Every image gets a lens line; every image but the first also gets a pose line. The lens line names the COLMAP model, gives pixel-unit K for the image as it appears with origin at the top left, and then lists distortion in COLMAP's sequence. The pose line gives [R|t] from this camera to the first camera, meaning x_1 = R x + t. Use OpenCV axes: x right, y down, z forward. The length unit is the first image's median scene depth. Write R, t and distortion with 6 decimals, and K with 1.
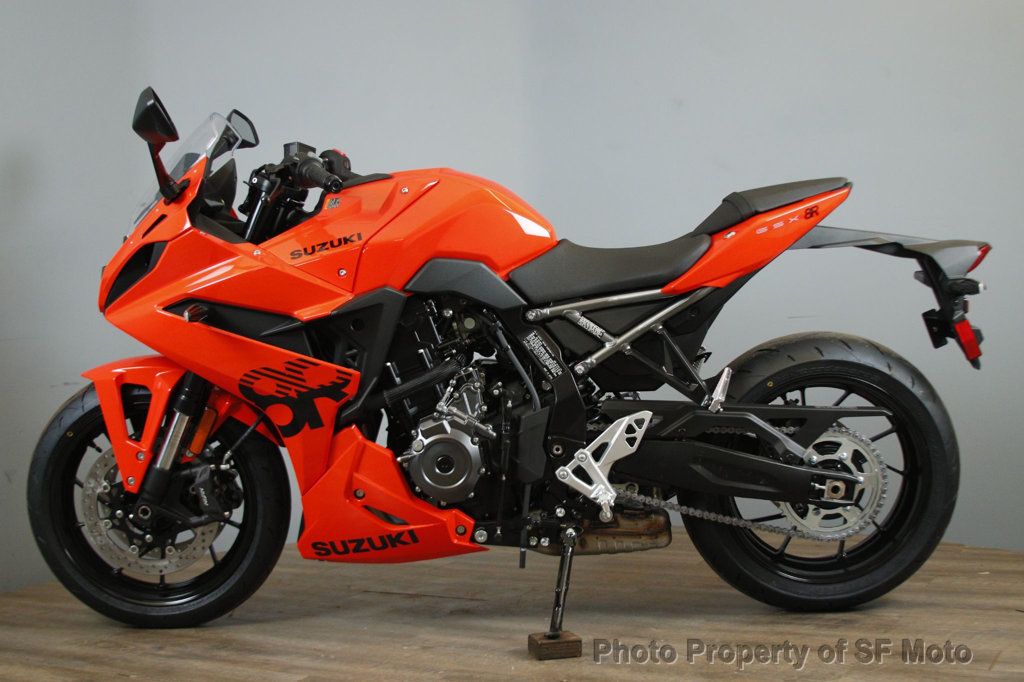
lens RADIAL K [[1346.7, 0, 512.1], [0, 1346.7, 341.5], [0, 0, 1]] dist [-0.101611, 0.000000]
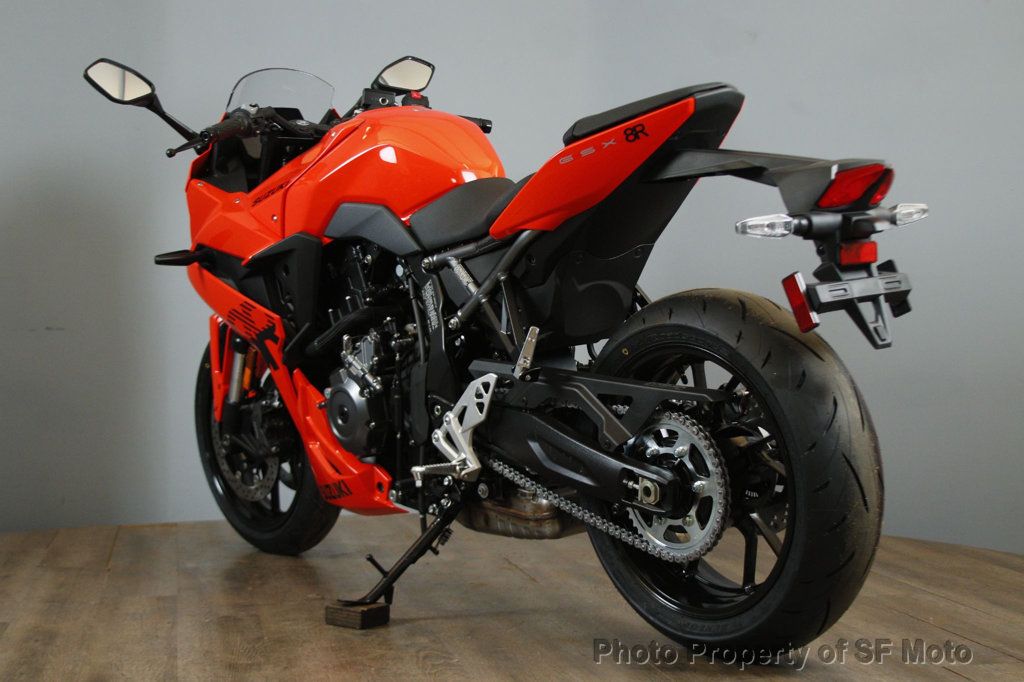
lens RADIAL K [[1513.5, 0, 512.1], [0, 1513.5, 339.3], [0, 0, 1]] dist [-0.034260, 0.000000]
pose [[0.658404, 0.045890, -0.751264, 0.837927], [-0.033423, 0.998938, 0.031726, -0.002068], [0.751922, 0.004221, 0.659238, 0.363353]]
